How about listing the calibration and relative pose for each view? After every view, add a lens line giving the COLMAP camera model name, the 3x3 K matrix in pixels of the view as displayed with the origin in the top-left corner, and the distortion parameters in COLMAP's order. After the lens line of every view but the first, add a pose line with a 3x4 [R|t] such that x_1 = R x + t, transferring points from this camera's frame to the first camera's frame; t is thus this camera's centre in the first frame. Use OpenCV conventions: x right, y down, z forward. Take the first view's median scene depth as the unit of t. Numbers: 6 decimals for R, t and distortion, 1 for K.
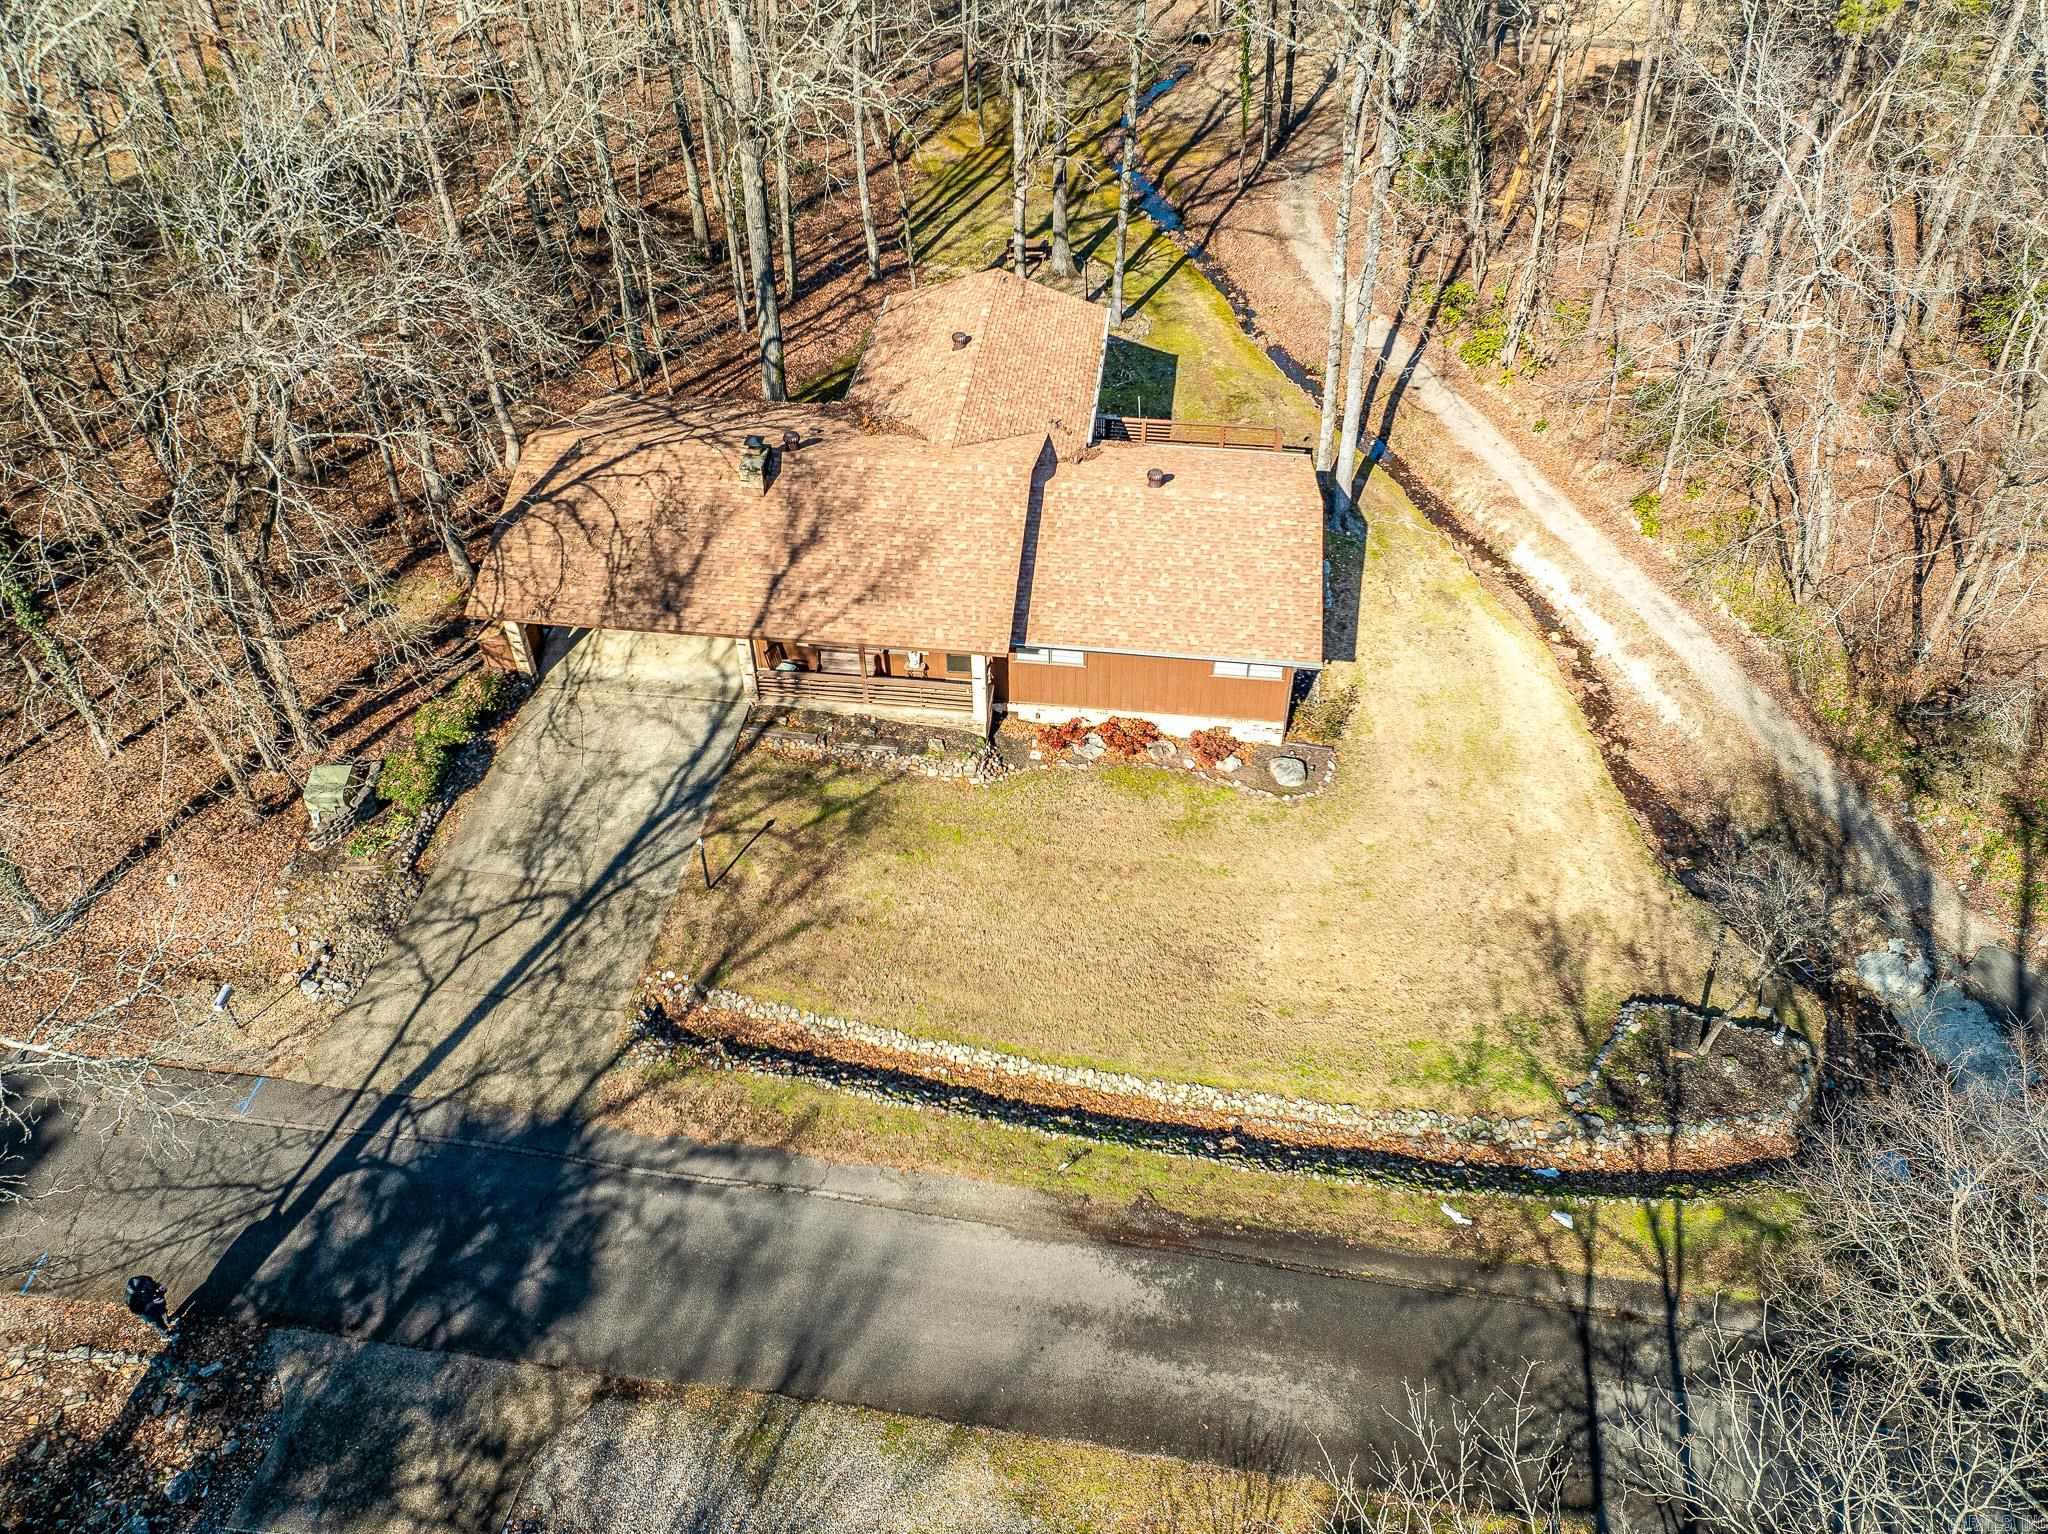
lens RADIAL K [[1433.0, 0, 1064.4], [0, 1433.0, 773.7], [0, 0, 1]] dist [-0.000070, 0.000296]
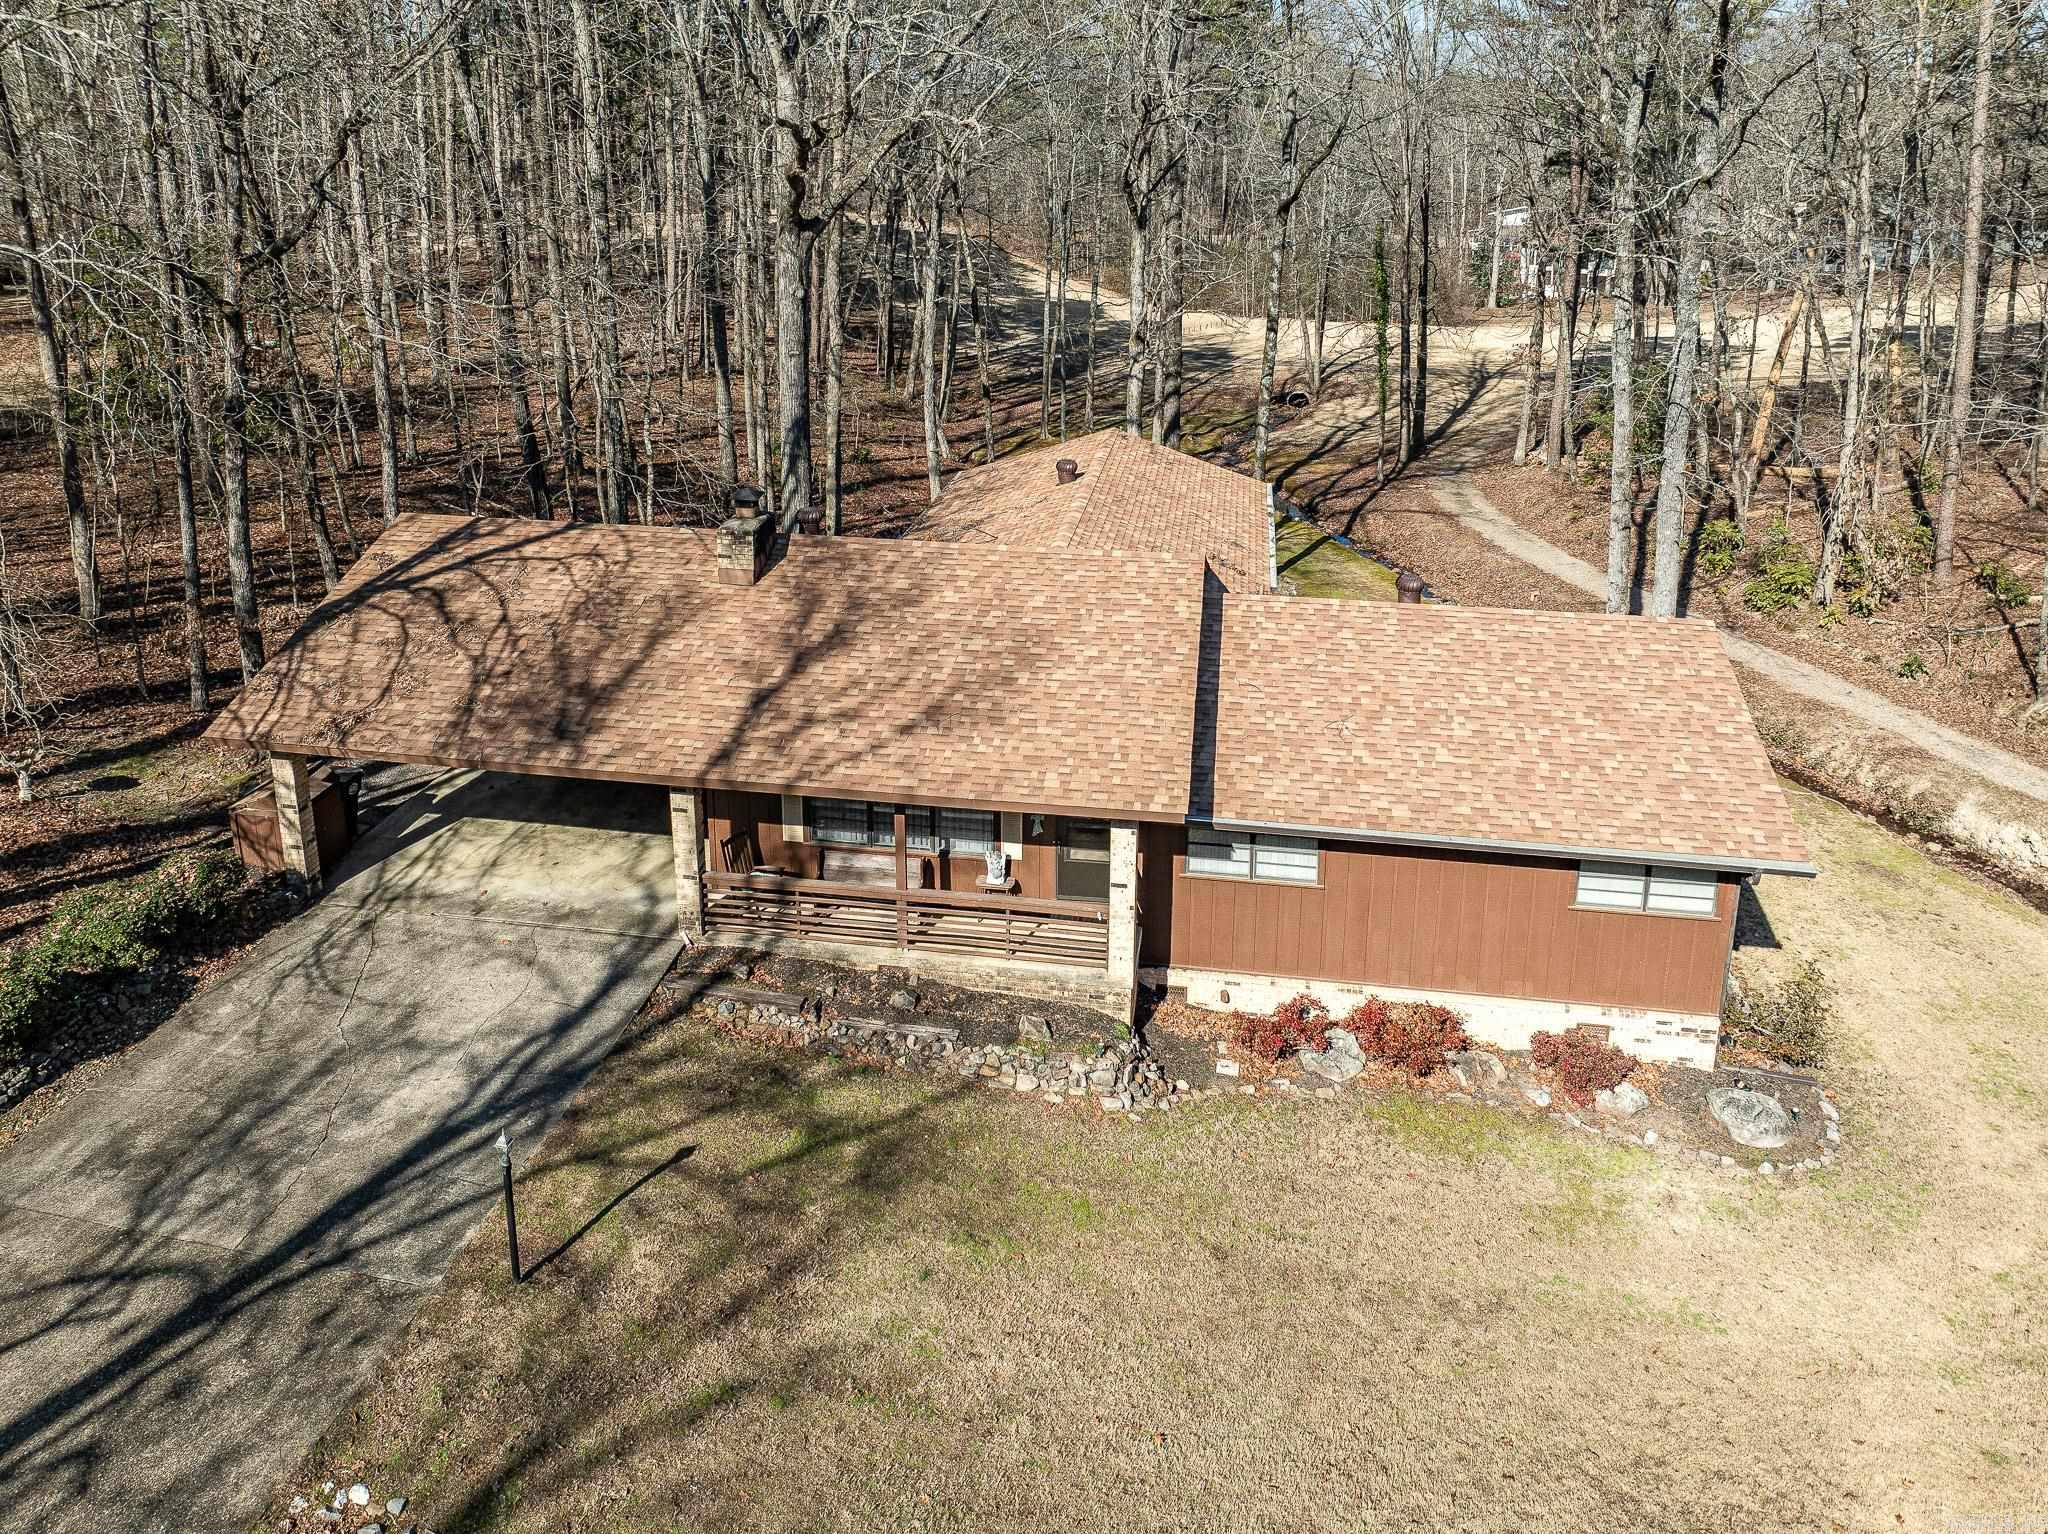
lens RADIAL K [[1478.5, 0, 963.6], [0, 1478.5, 552.5], [0, 0, 1]] dist [-0.001317, -0.025003]
pose [[0.995372, -0.003664, -0.096030, -0.064724], [-0.043154, 0.875813, -0.480717, 0.085641], [0.085865, 0.482637, 0.871601, 0.467033]]
